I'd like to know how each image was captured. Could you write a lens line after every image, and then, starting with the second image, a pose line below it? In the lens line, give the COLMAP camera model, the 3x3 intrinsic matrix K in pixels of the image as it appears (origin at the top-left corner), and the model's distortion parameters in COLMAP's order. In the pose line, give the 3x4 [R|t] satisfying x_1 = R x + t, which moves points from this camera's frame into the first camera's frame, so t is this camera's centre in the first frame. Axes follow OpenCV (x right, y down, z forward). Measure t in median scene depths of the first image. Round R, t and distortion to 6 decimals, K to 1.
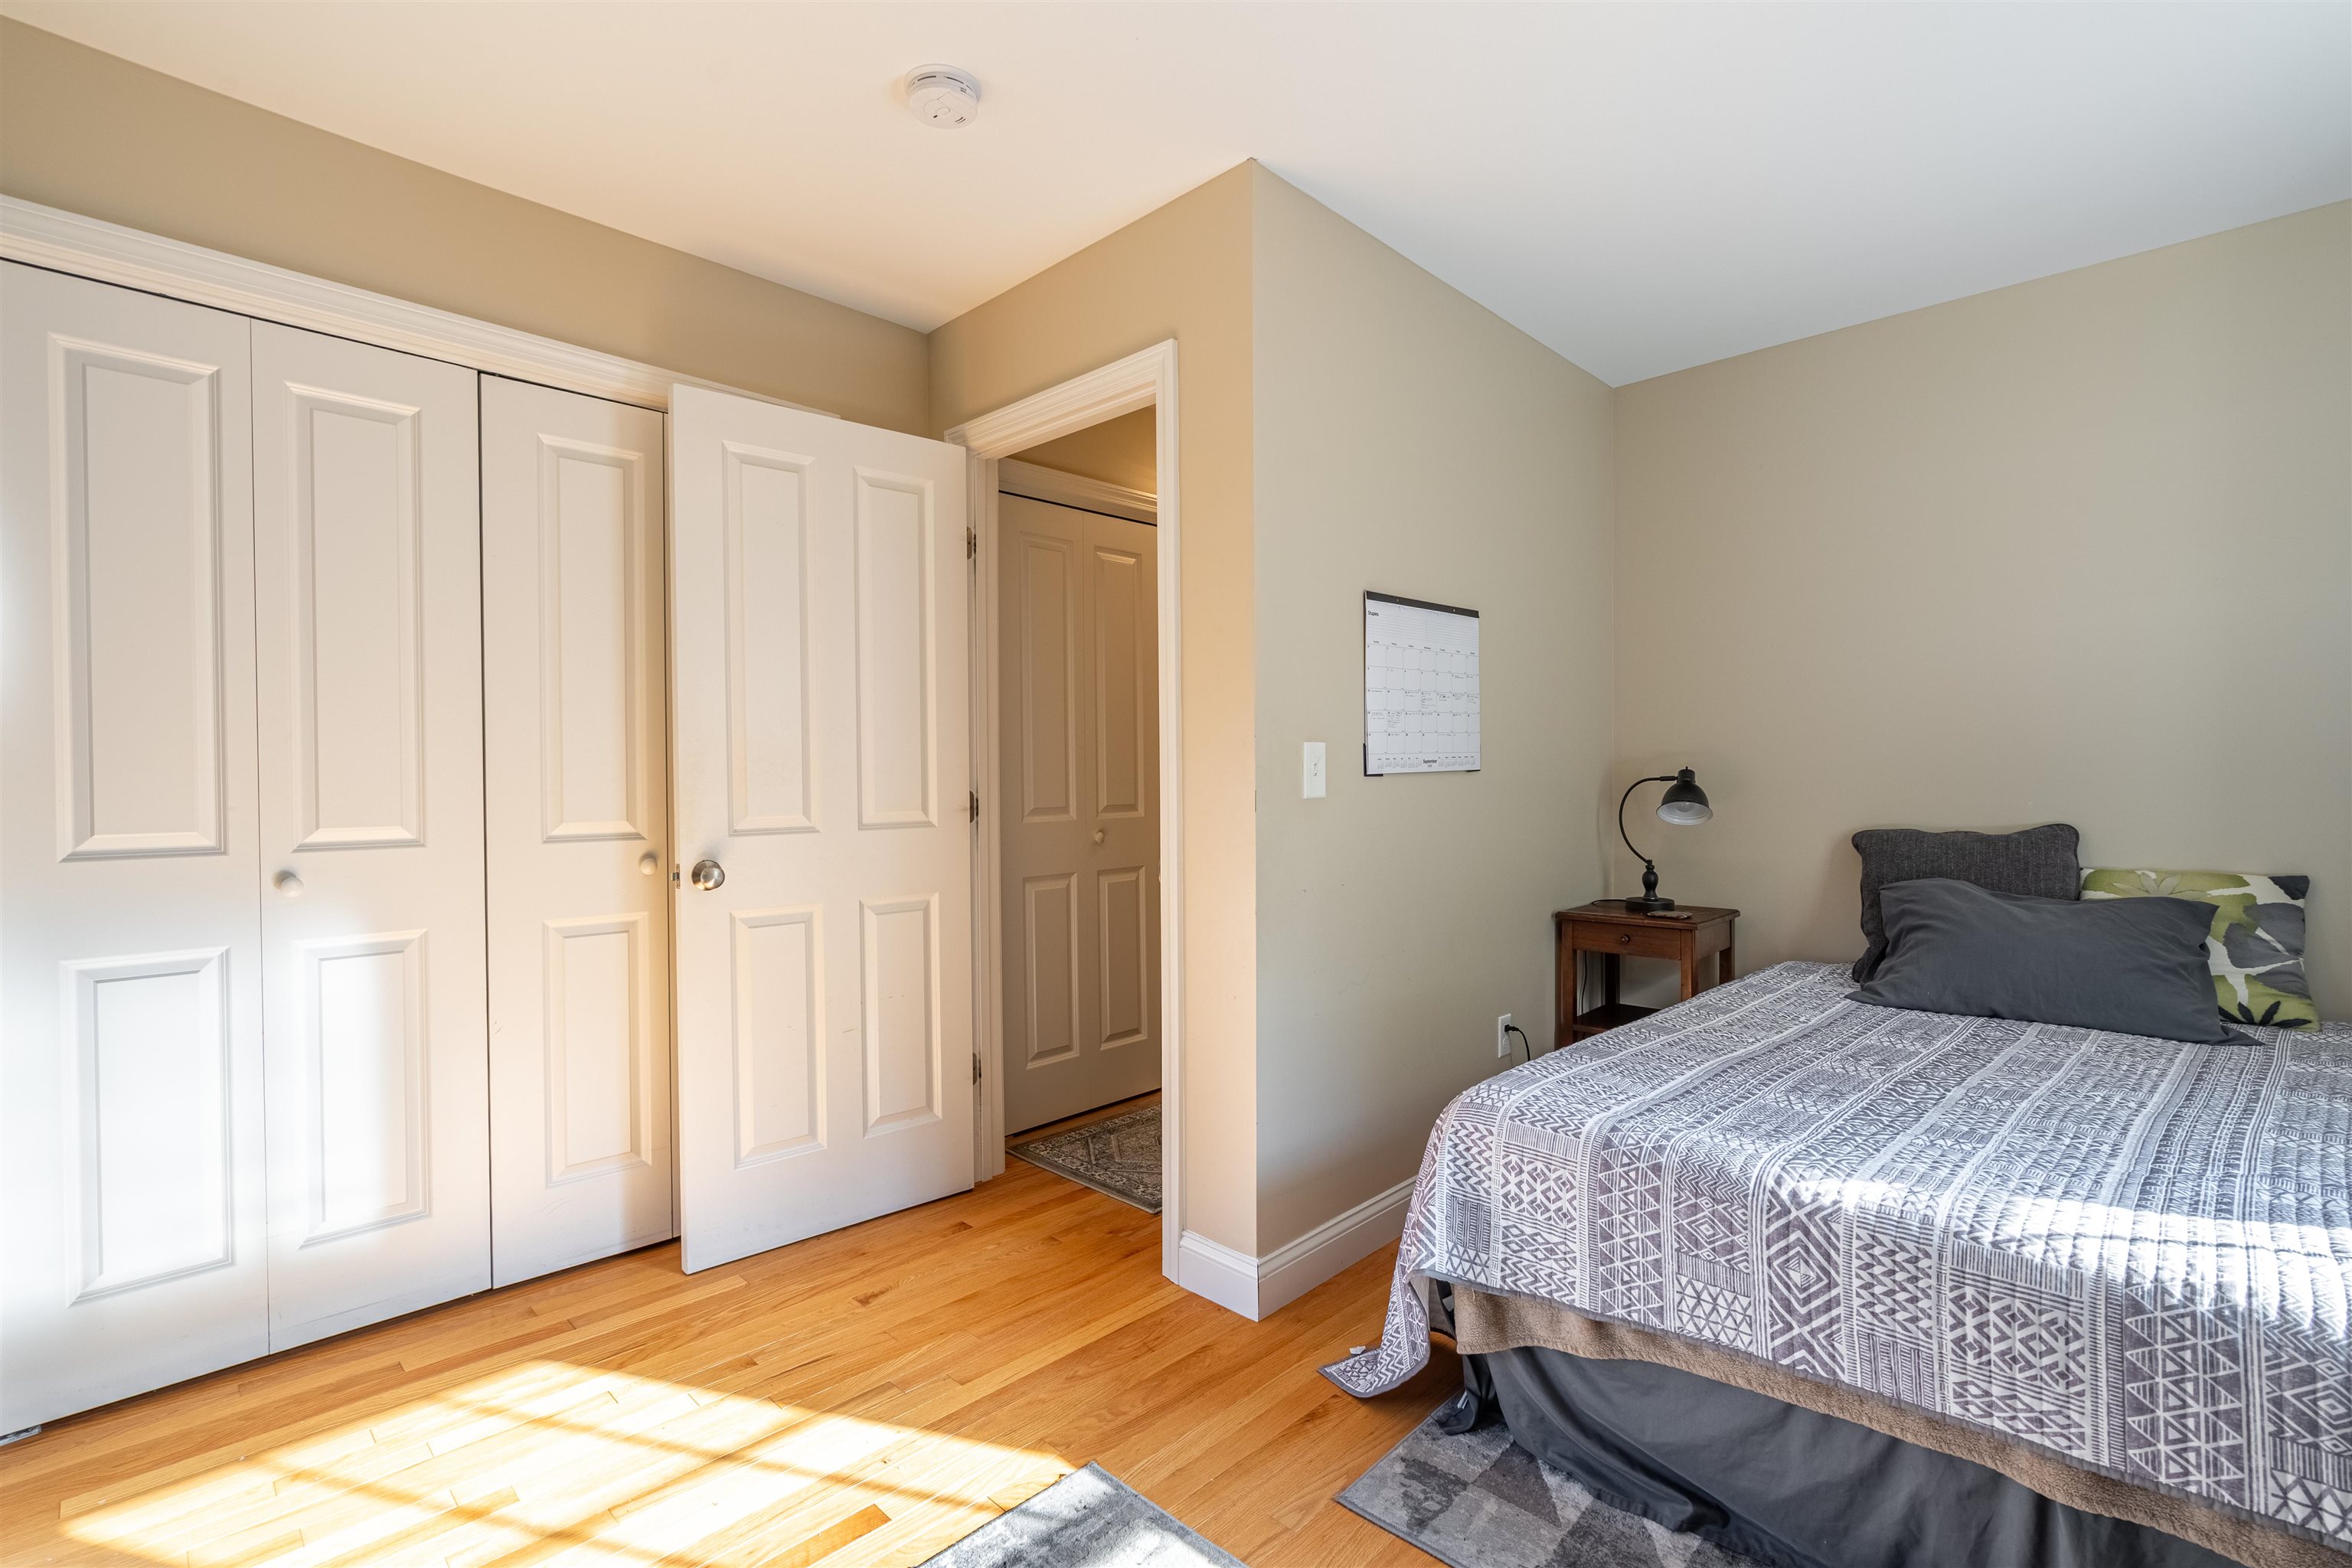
lens RADIAL K [[1067.9, 0, 1166.5], [0, 1067.9, 785.6], [0, 0, 1]] dist [-0.002459, 0.000361]
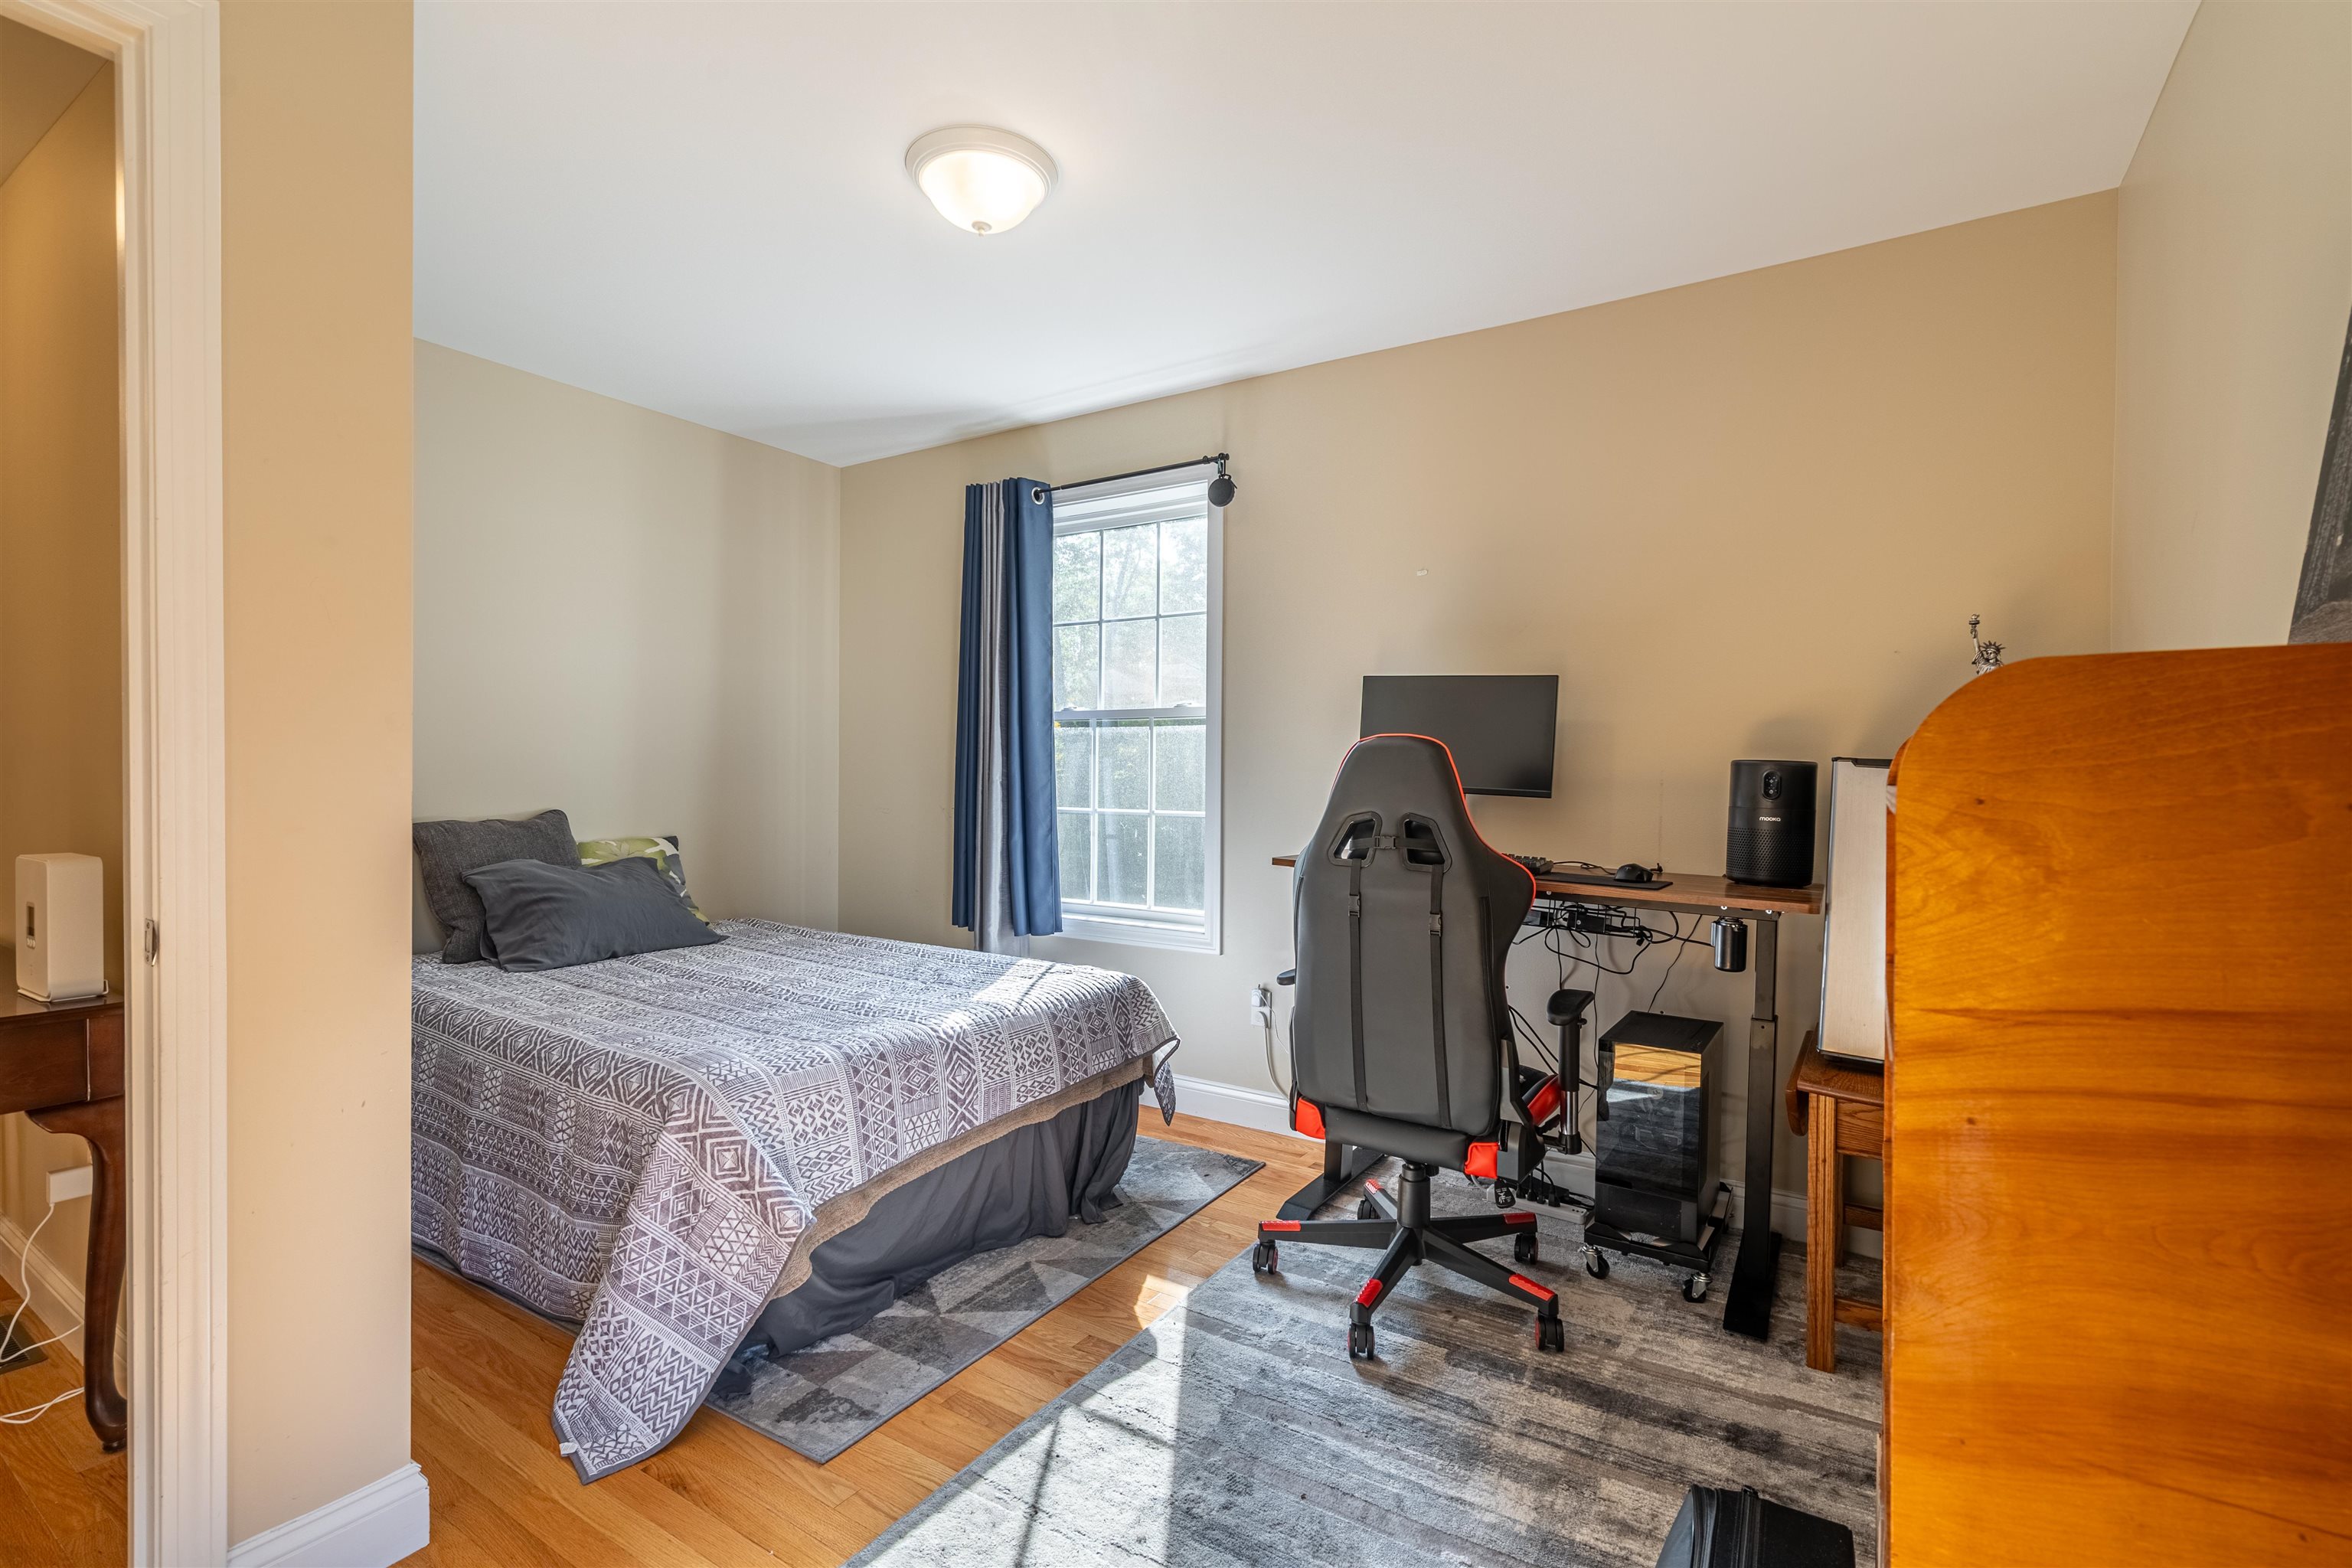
lens RADIAL K [[1067.9, 0, 1166.5], [0, 1067.9, 785.6], [0, 0, 1]] dist [-0.002459, 0.000361]
pose [[-0.205103, -0.009278, 0.978696, -0.944685], [0.004051, 0.999938, 0.010329, -0.005999], [-0.978732, 0.006083, -0.205053, 0.893736]]
